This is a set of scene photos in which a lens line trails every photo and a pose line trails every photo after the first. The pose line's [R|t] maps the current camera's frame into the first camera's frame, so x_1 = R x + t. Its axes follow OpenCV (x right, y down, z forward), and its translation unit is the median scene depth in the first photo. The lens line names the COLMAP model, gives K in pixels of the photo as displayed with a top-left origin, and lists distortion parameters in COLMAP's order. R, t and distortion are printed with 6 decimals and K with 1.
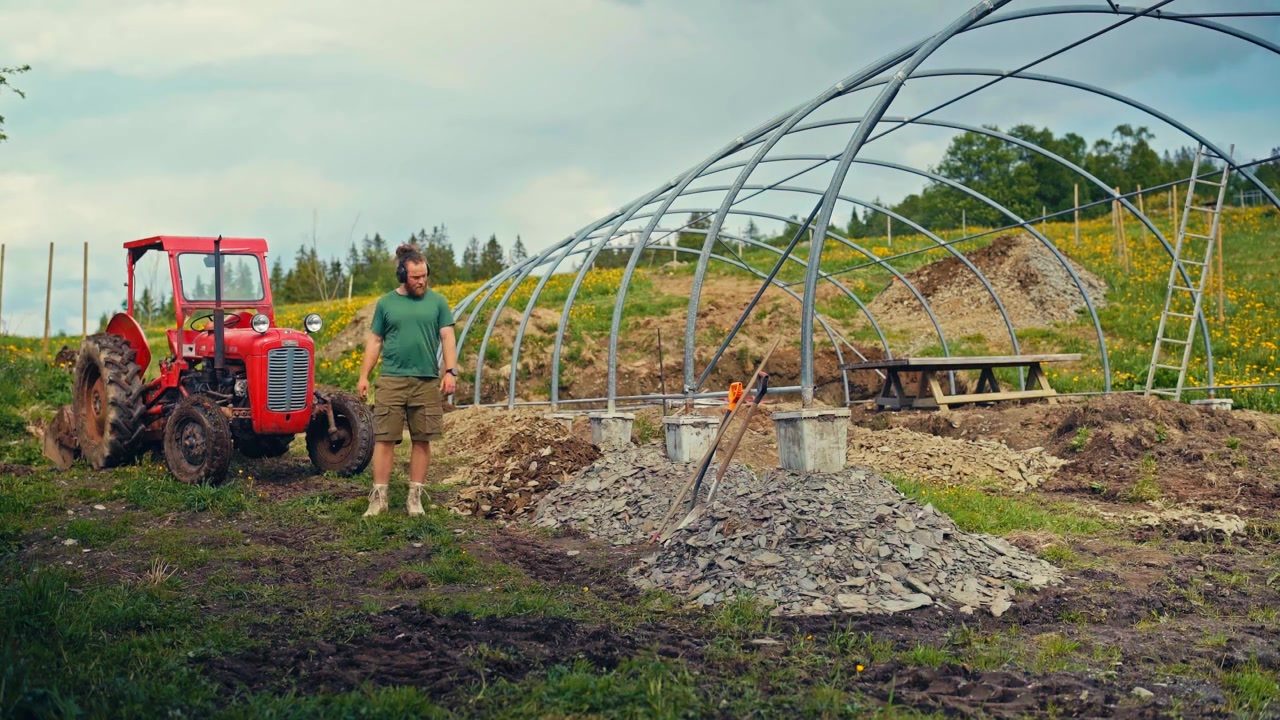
lens RADIAL K [[1367.7, 0, 640.0], [0, 1367.7, 360.0], [0, 0, 1]] dist [-0.088143, 0.026977]
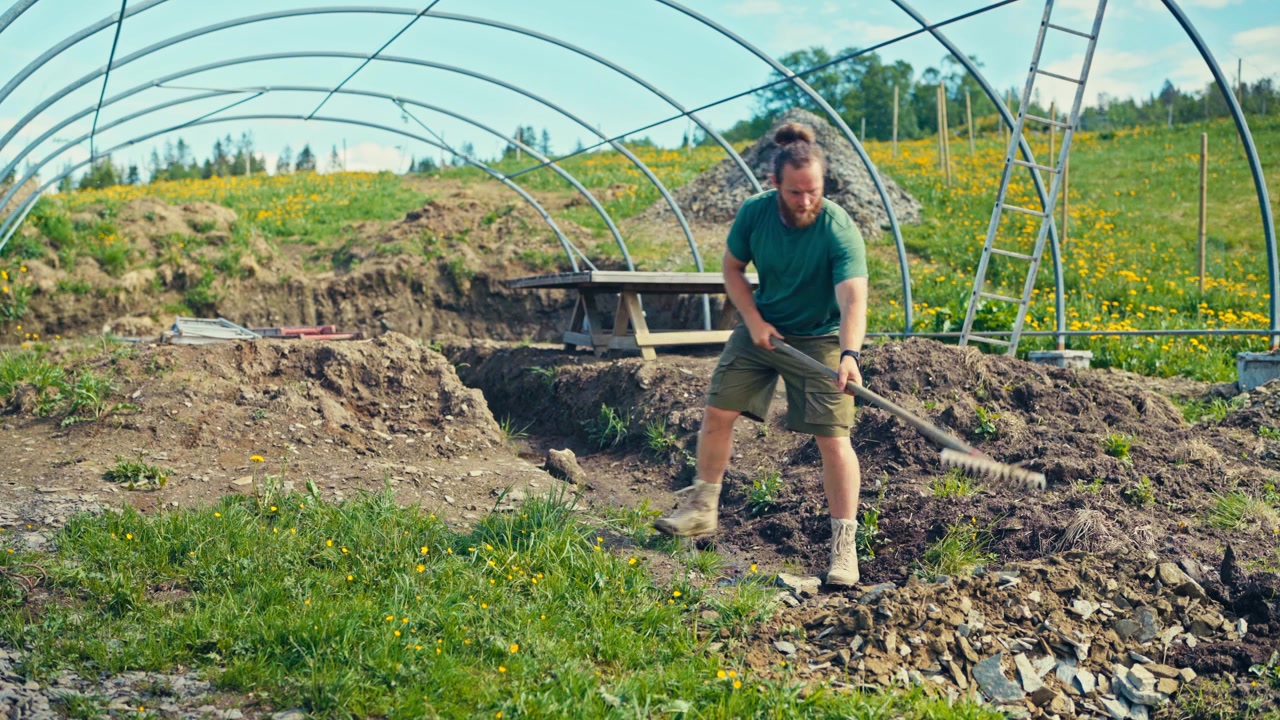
lens RADIAL K [[1367.7, 0, 640.0], [0, 1367.7, 360.0], [0, 0, 1]] dist [-0.088143, 0.026977]
pose [[0.991972, 0.022890, 0.124370, 0.082831], [-0.029917, 0.998042, 0.054931, 0.002260], [-0.122870, -0.058211, 0.990714, 0.219788]]
